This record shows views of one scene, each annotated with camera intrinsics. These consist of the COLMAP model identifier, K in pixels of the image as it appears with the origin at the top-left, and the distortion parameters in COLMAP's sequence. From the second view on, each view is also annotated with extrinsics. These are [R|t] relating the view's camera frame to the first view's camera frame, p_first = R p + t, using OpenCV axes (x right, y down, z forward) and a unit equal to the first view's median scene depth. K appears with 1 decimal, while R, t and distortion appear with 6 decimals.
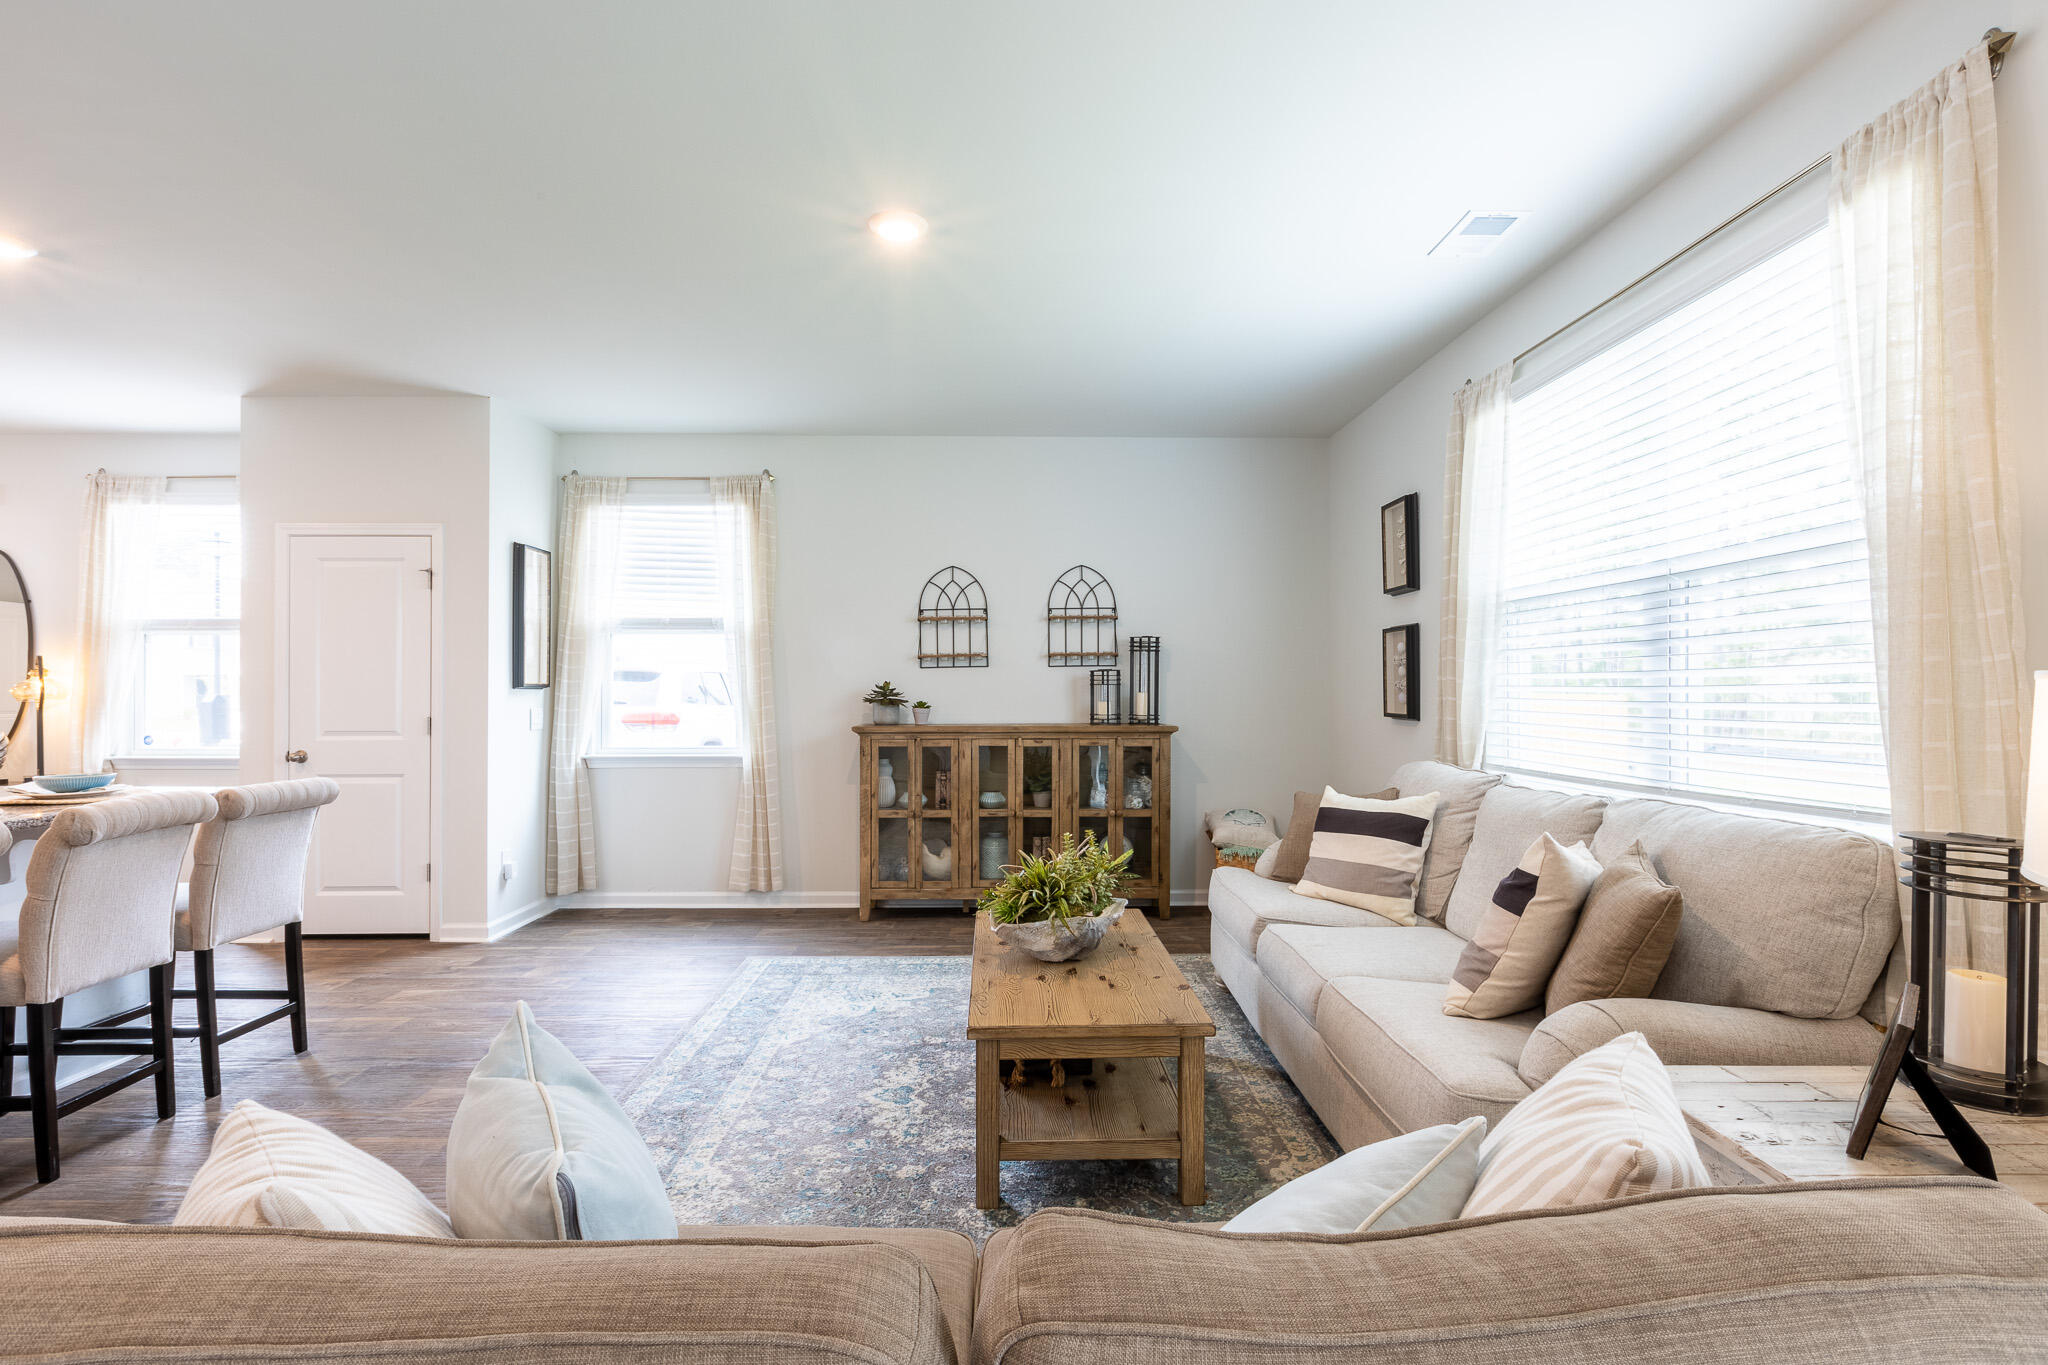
lens RADIAL K [[942.4, 0, 1024.0], [0, 942.4, 682.5], [0, 0, 1]] dist [-0.003776, -0.000231]
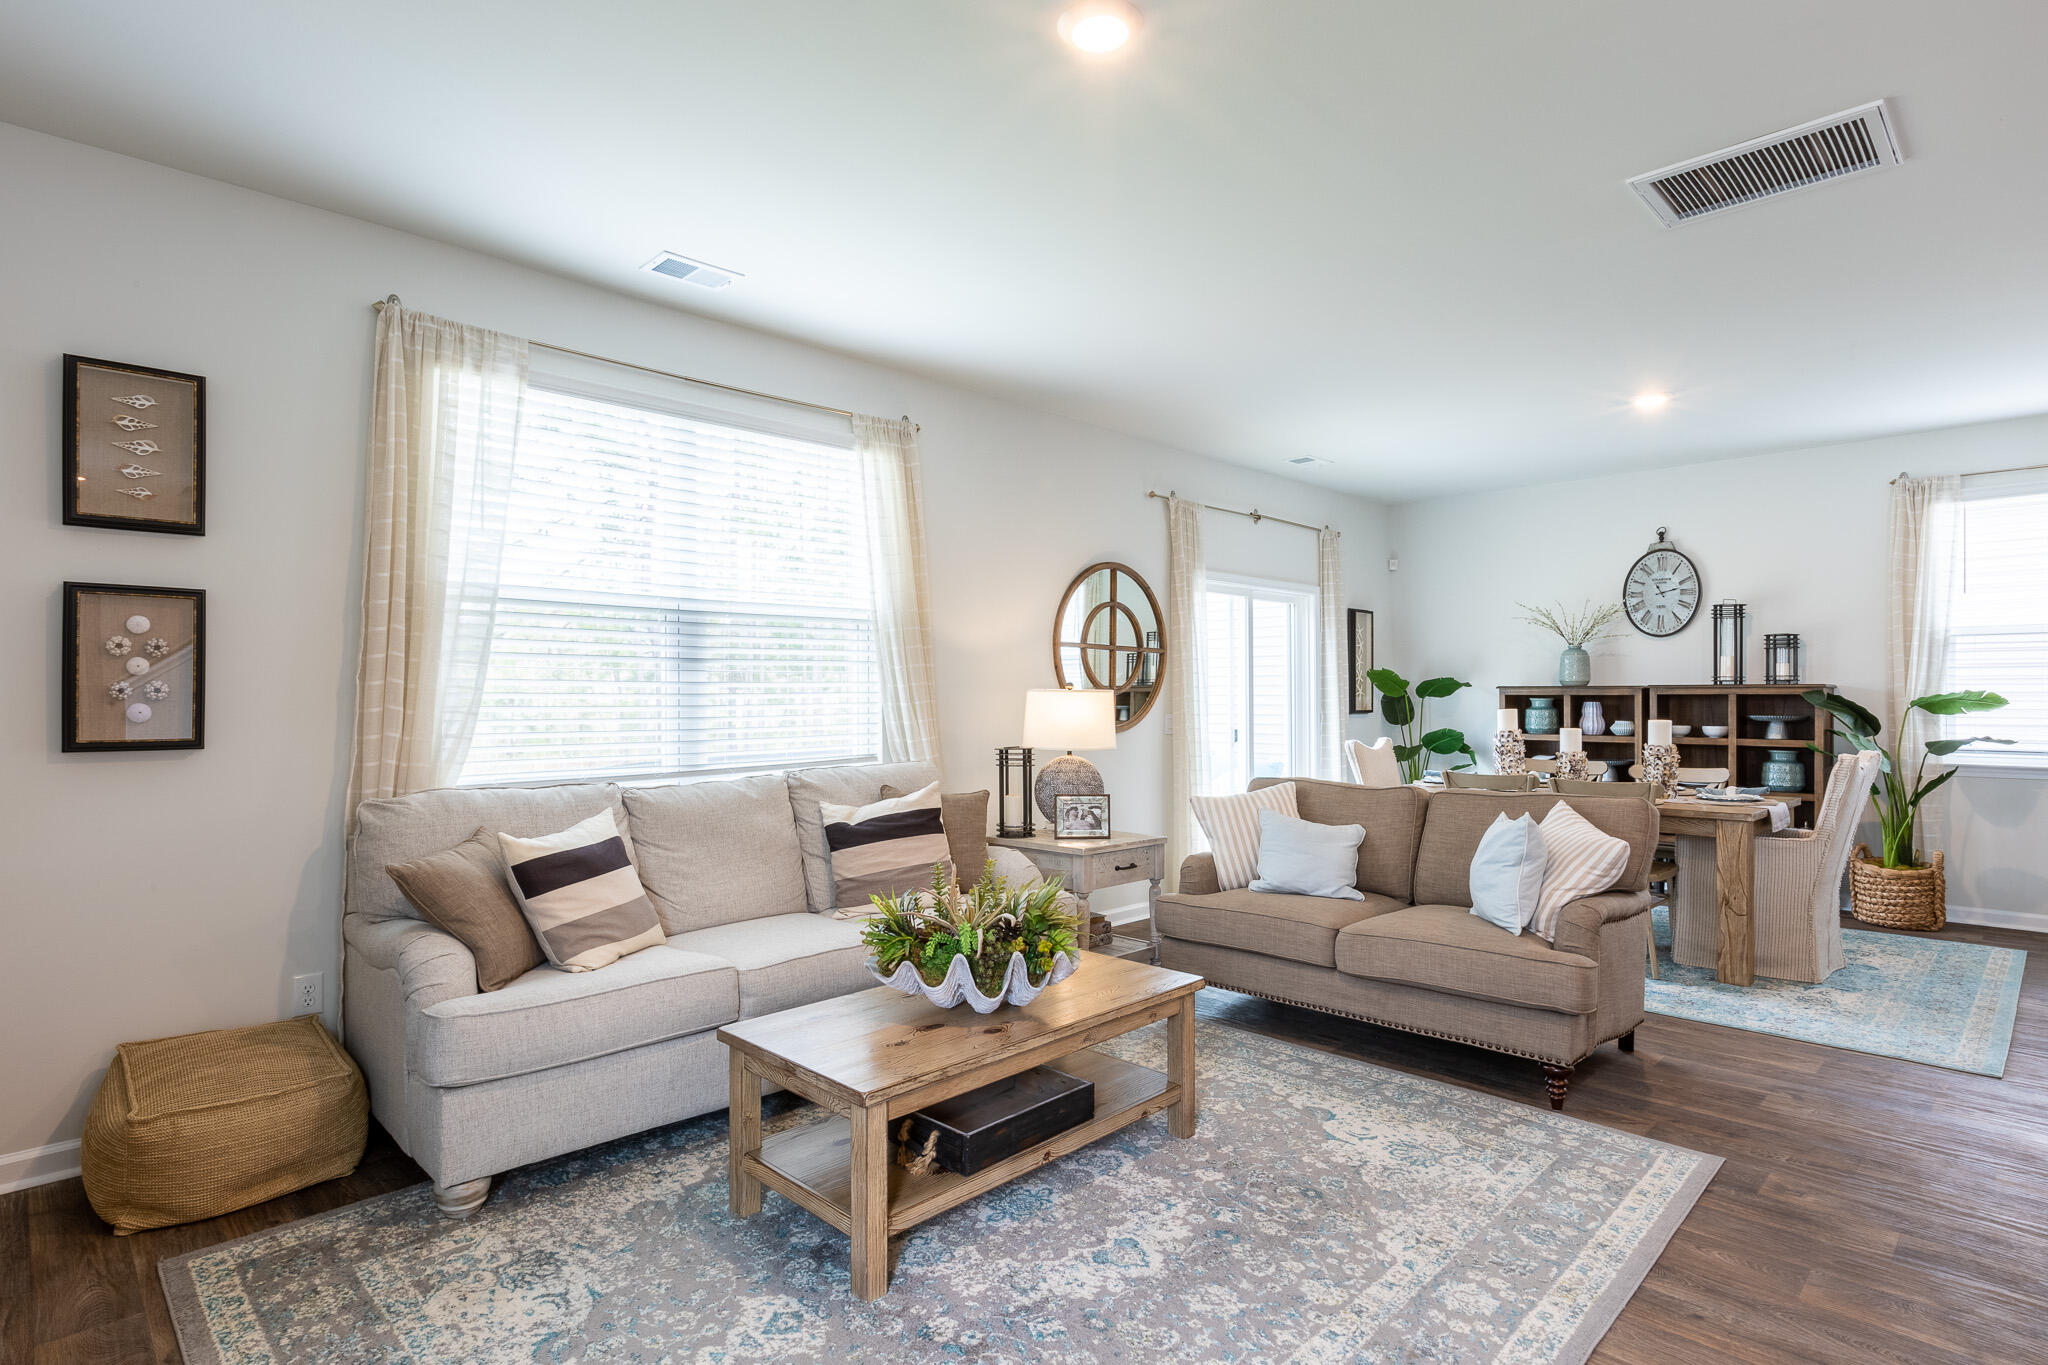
lens RADIAL K [[1054.5, 0, 1024.0], [0, 1054.5, 682.5], [0, 0, 1]] dist [0.002549, 0.000685]
pose [[-0.695485, 0.007707, 0.718500, -0.367470], [-0.003736, 0.999890, -0.014342, 0.004244], [-0.718531, -0.012659, -0.695380, 0.890317]]
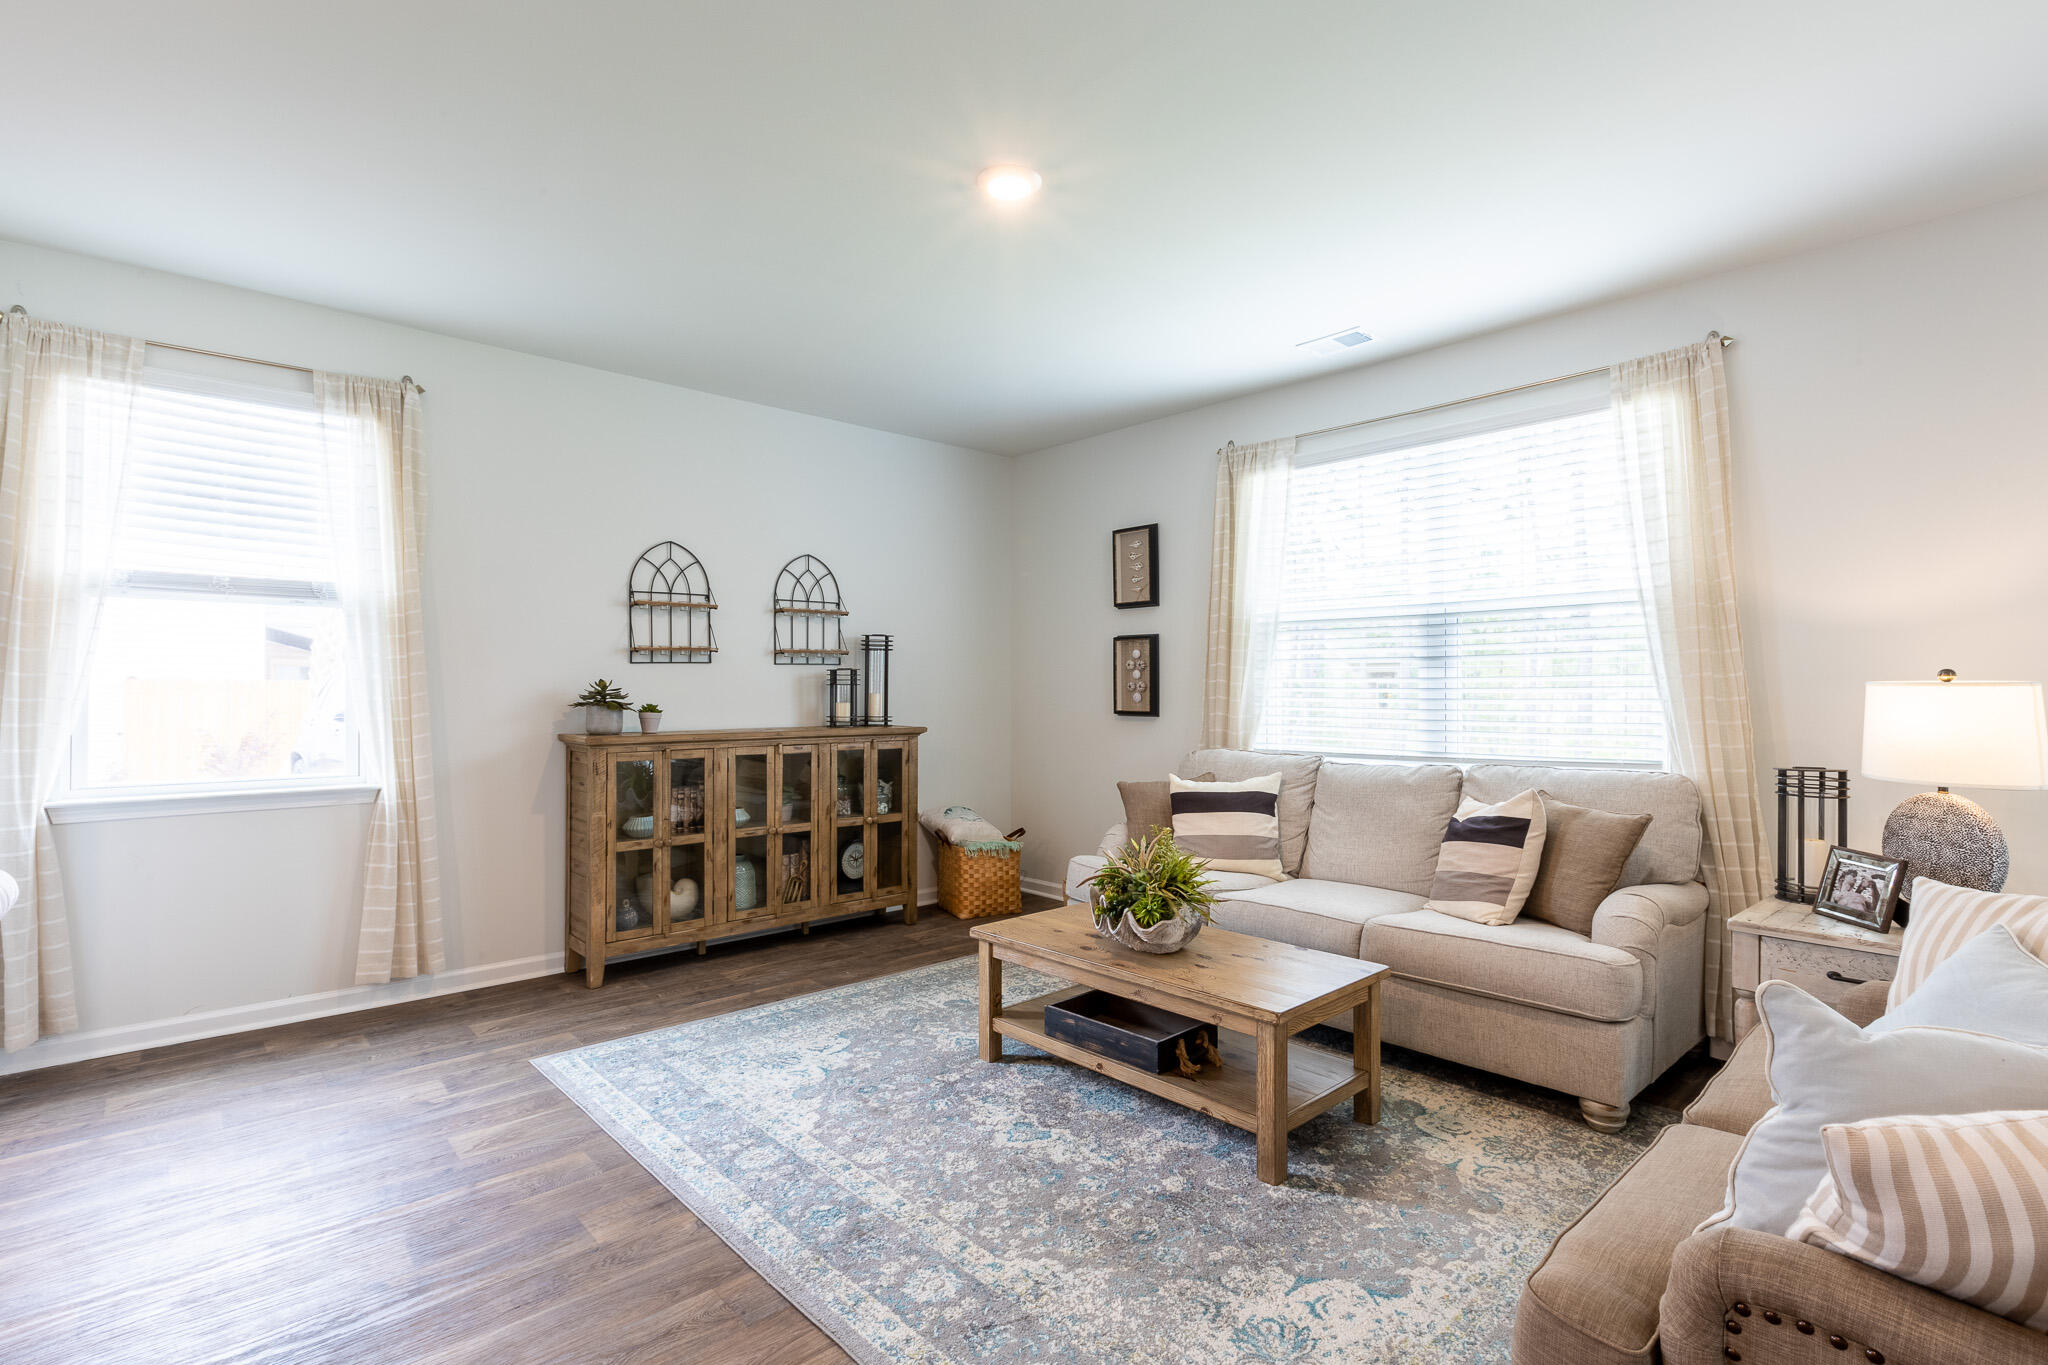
lens RADIAL K [[962.3, 0, 1024.0], [0, 962.3, 682.5], [0, 0, 1]] dist [-0.003145, -0.000369]
pose [[0.750134, 0.005928, 0.661260, -0.414583], [-0.005789, 0.999980, -0.002397, 0.001264], [-0.661261, -0.002030, 0.750153, 0.164248]]
